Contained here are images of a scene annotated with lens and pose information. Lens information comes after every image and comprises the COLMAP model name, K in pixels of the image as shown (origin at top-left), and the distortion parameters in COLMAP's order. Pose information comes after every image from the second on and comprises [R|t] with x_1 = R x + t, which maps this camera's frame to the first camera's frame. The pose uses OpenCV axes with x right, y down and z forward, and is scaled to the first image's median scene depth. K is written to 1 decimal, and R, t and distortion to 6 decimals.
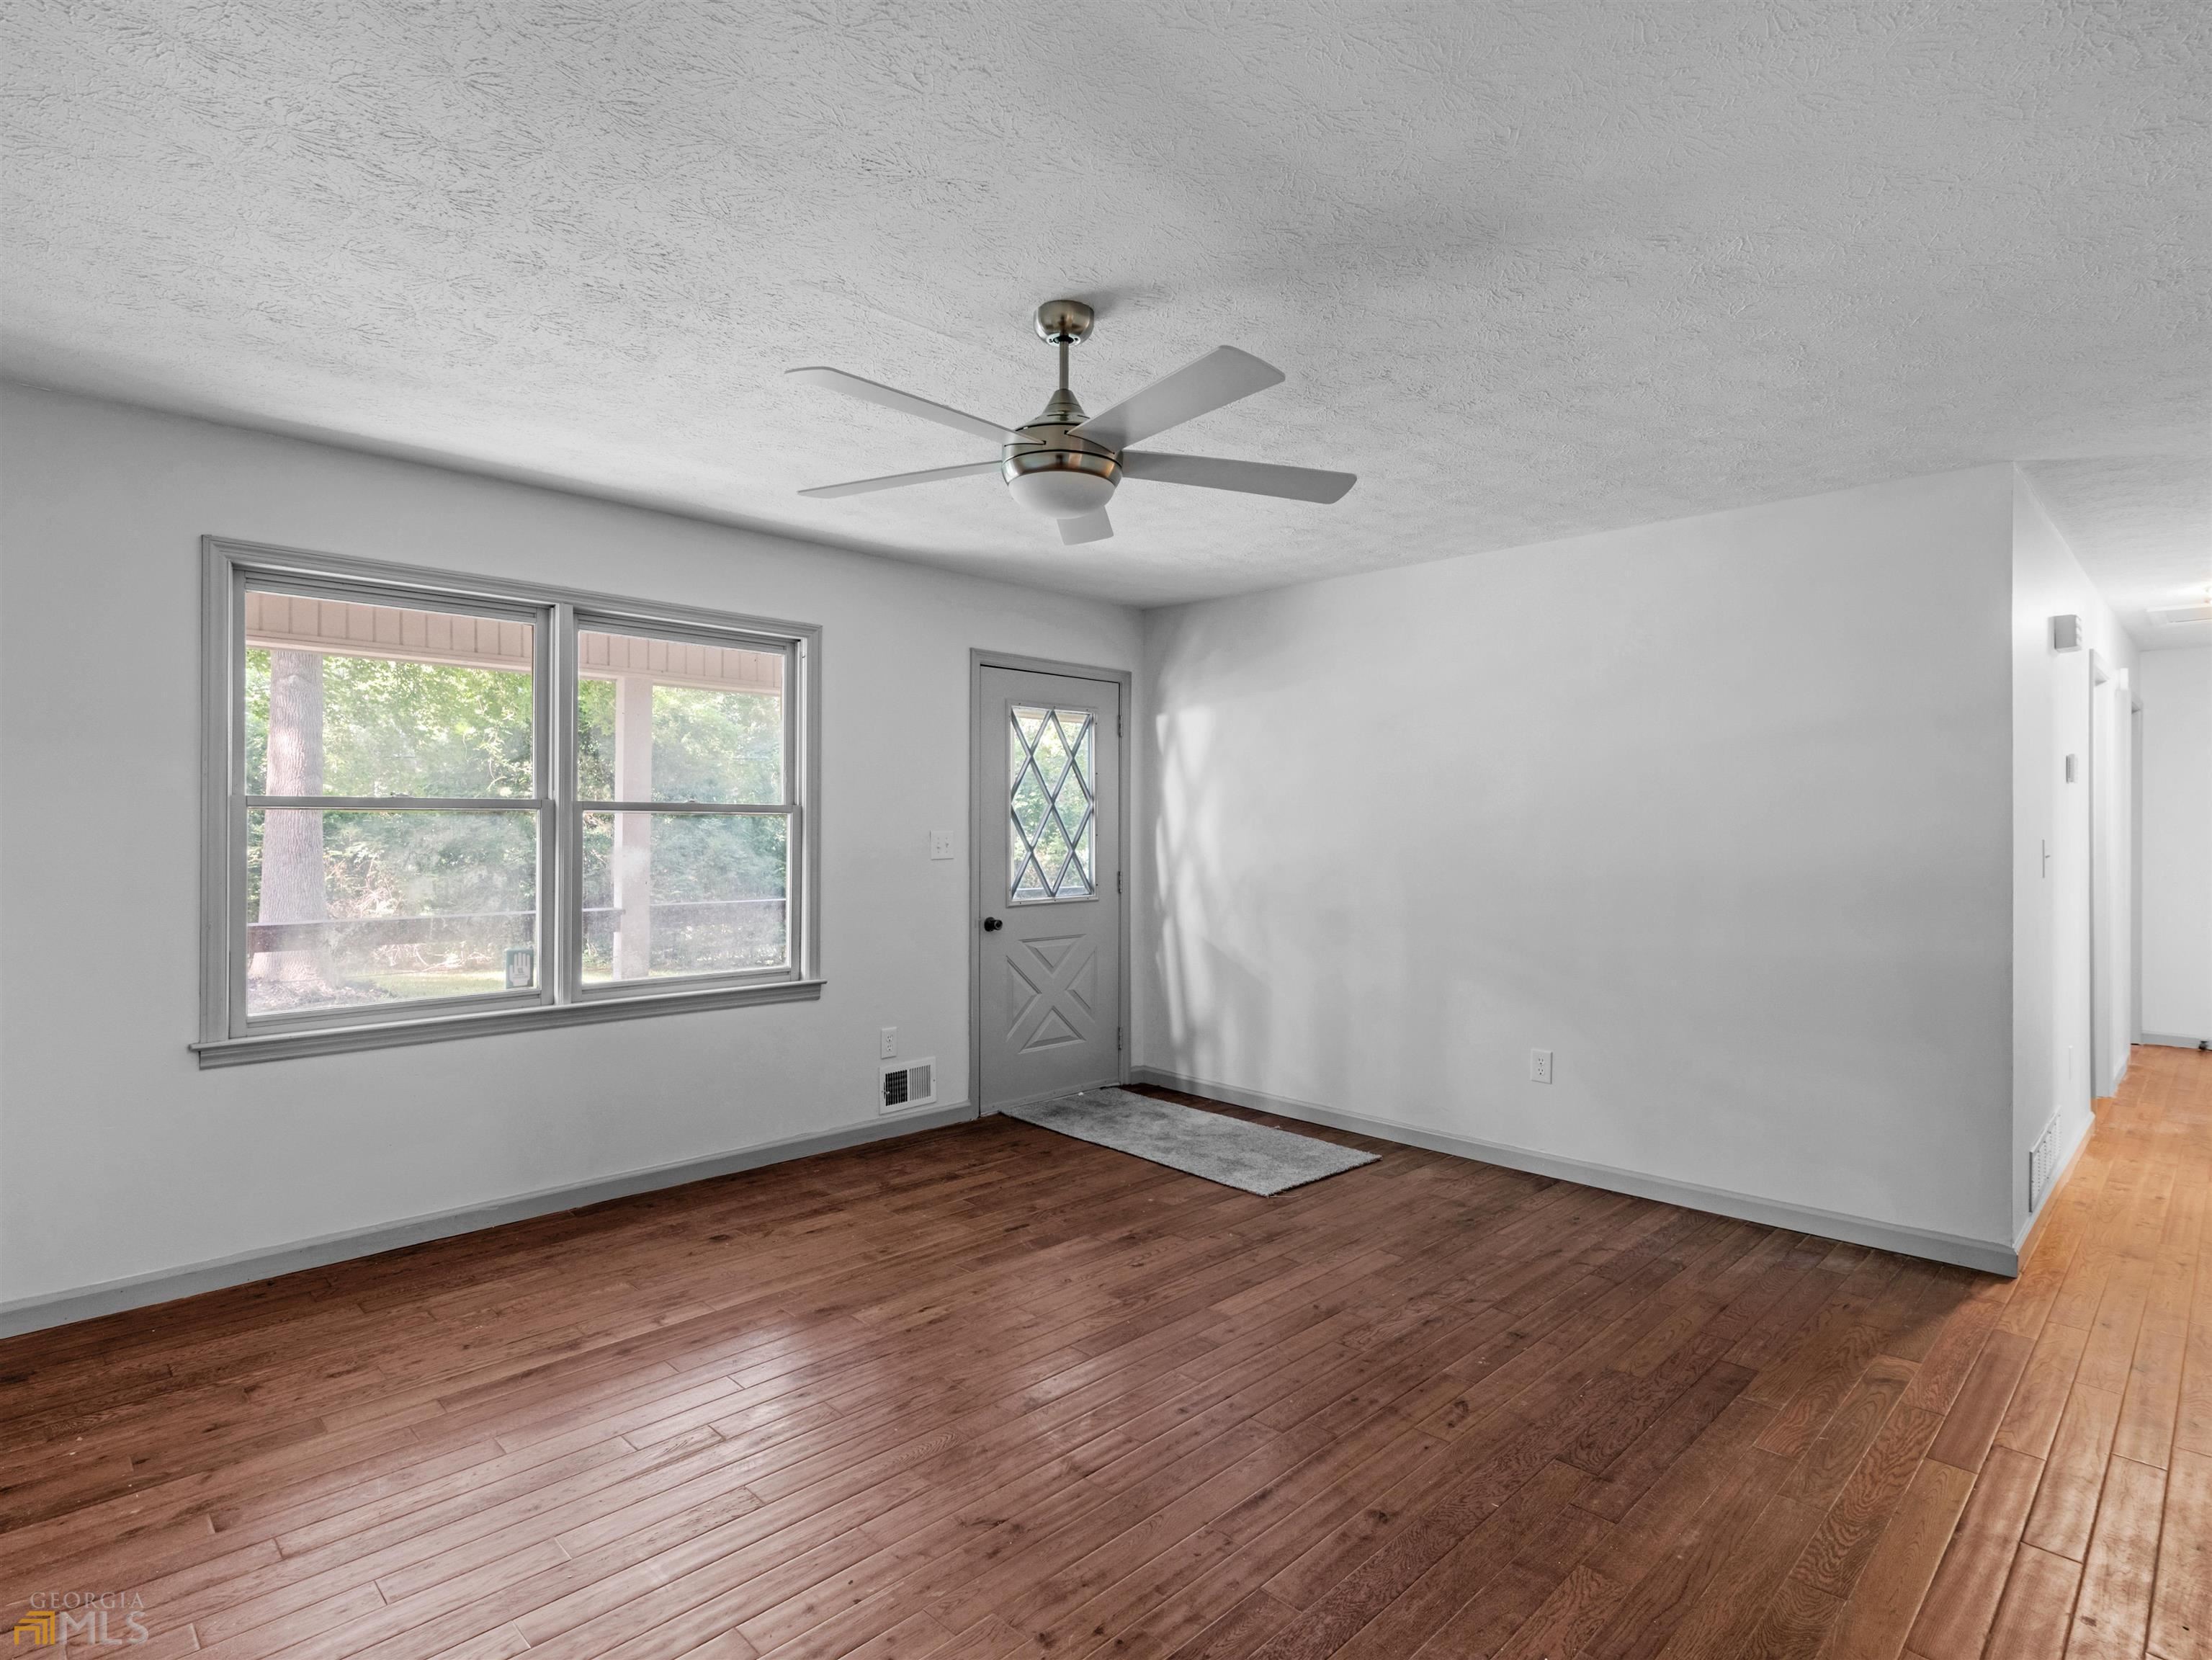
lens RADIAL K [[1166.7, 0, 1075.1], [0, 1166.7, 823.6], [0, 0, 1]] dist [-0.000389, -0.000329]
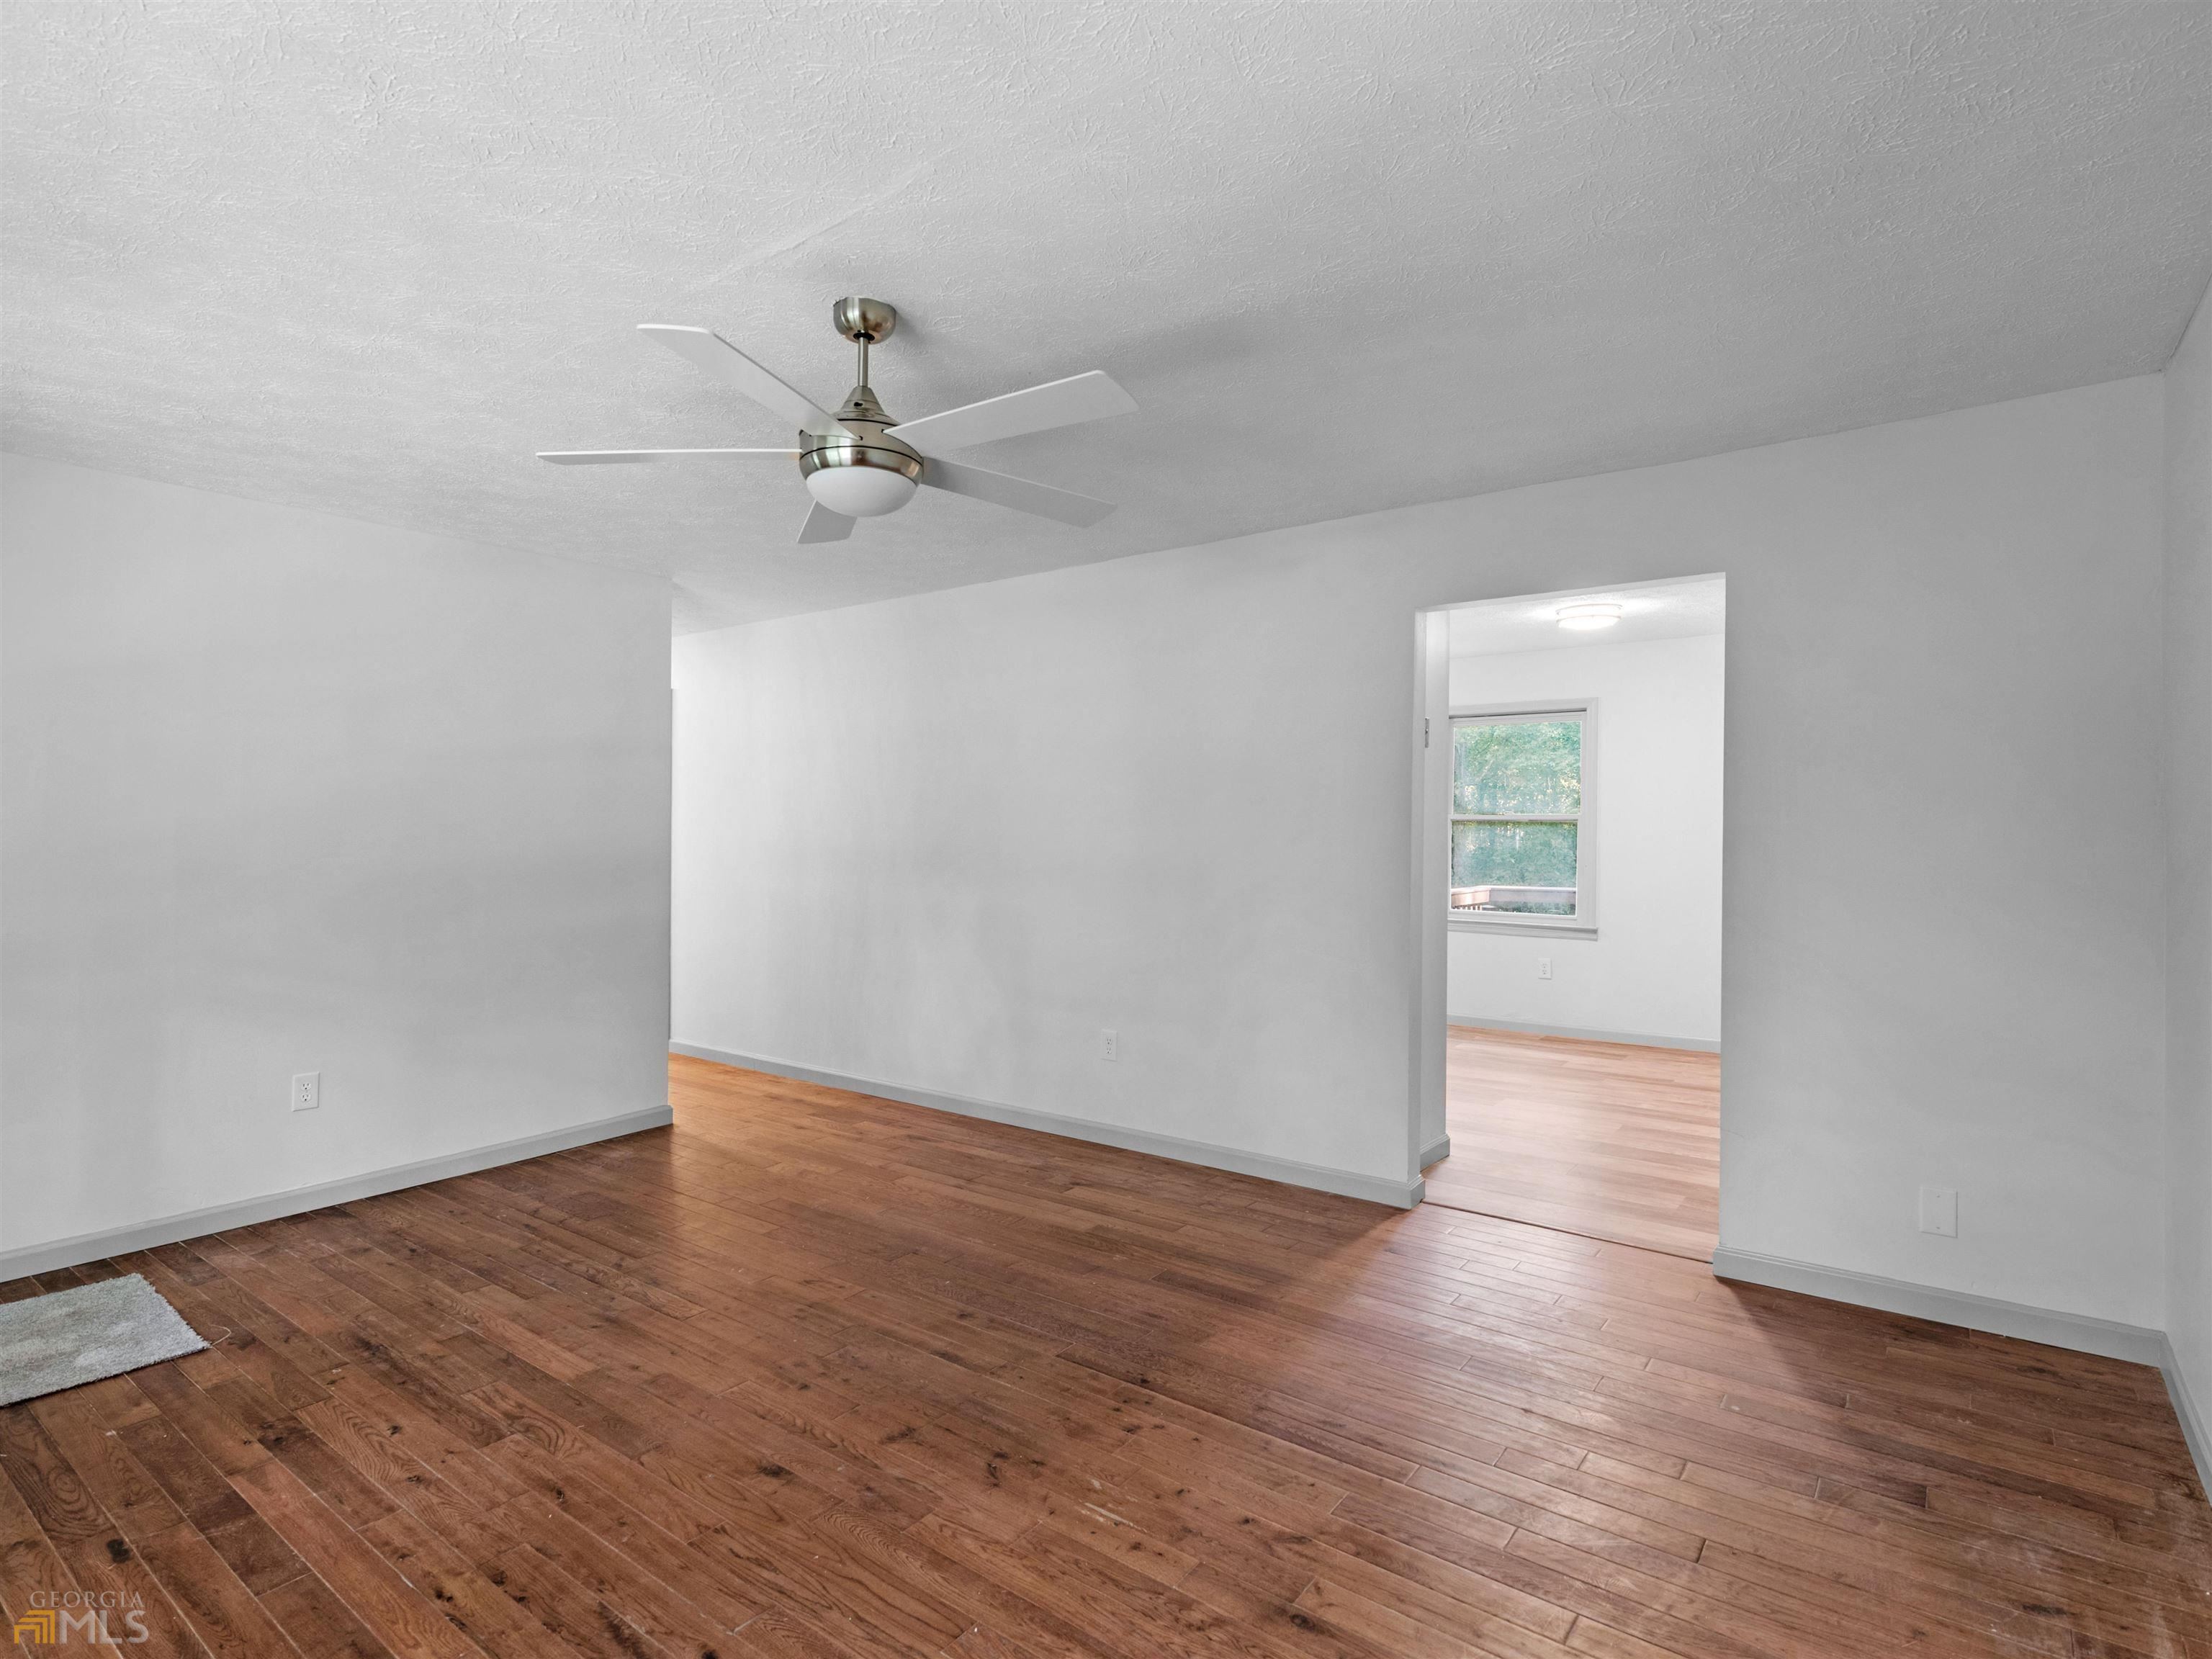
lens RADIAL K [[1103.1, 0, 1129.6], [0, 1103.1, 837.9], [0, 0, 1]] dist [0.001266, 0.000088]
pose [[-0.167446, -0.016356, 0.985746, -0.592709], [-0.002332, 0.999866, 0.016194, -0.002463], [-0.985879, 0.000413, -0.167461, 0.565882]]
